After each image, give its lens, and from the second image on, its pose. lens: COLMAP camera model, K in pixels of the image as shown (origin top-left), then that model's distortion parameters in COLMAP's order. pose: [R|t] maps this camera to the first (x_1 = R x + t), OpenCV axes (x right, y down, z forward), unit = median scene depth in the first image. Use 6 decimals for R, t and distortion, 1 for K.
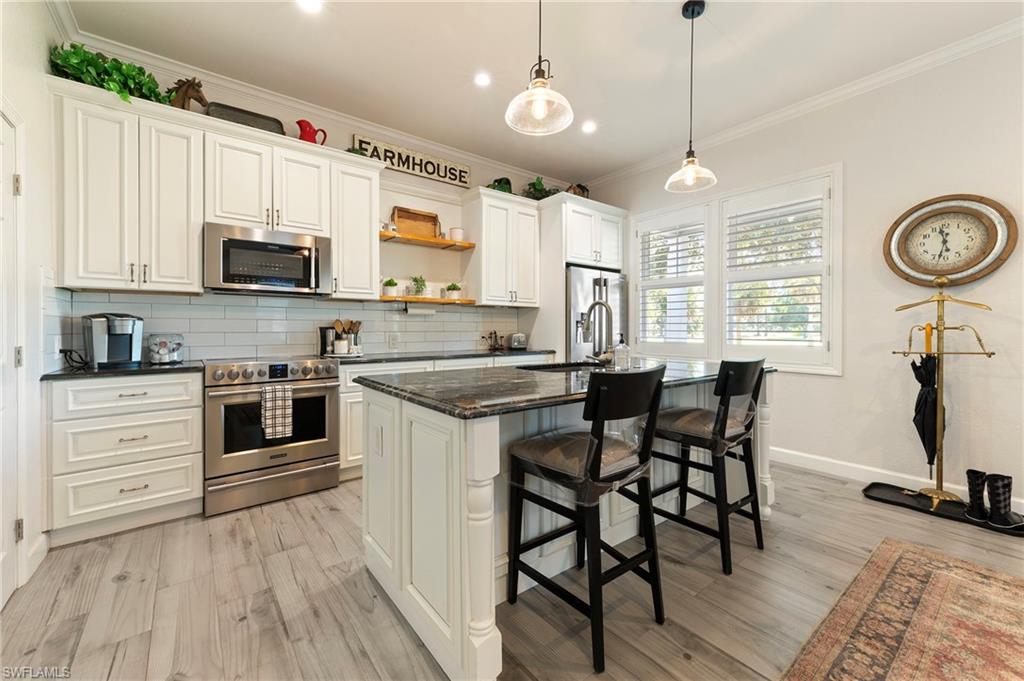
lens RADIAL K [[405.7, 0, 517.3], [0, 405.7, 329.8], [0, 0, 1]] dist [0.012983, -0.001754]
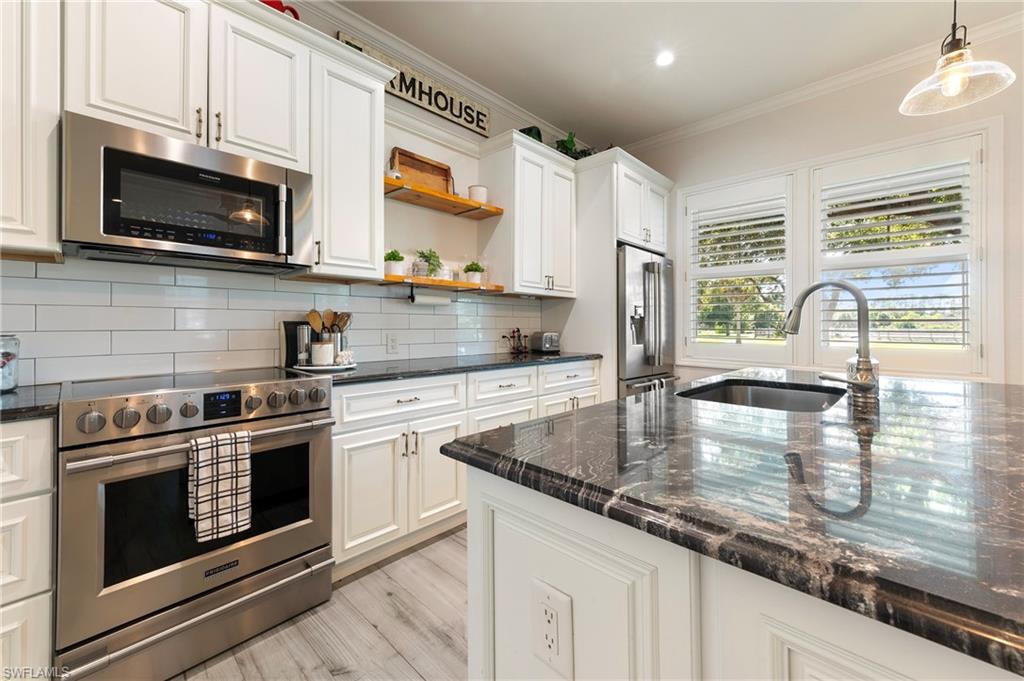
lens RADIAL K [[405.7, 0, 514.6], [0, 405.7, 324.9], [0, 0, 1]] dist [0.012983, -0.001754]
pose [[0.990383, 0.005890, 0.138230, -0.226753], [-0.005874, 0.999983, -0.000523, -0.004358], [-0.138231, -0.000294, 0.990400, 0.335856]]
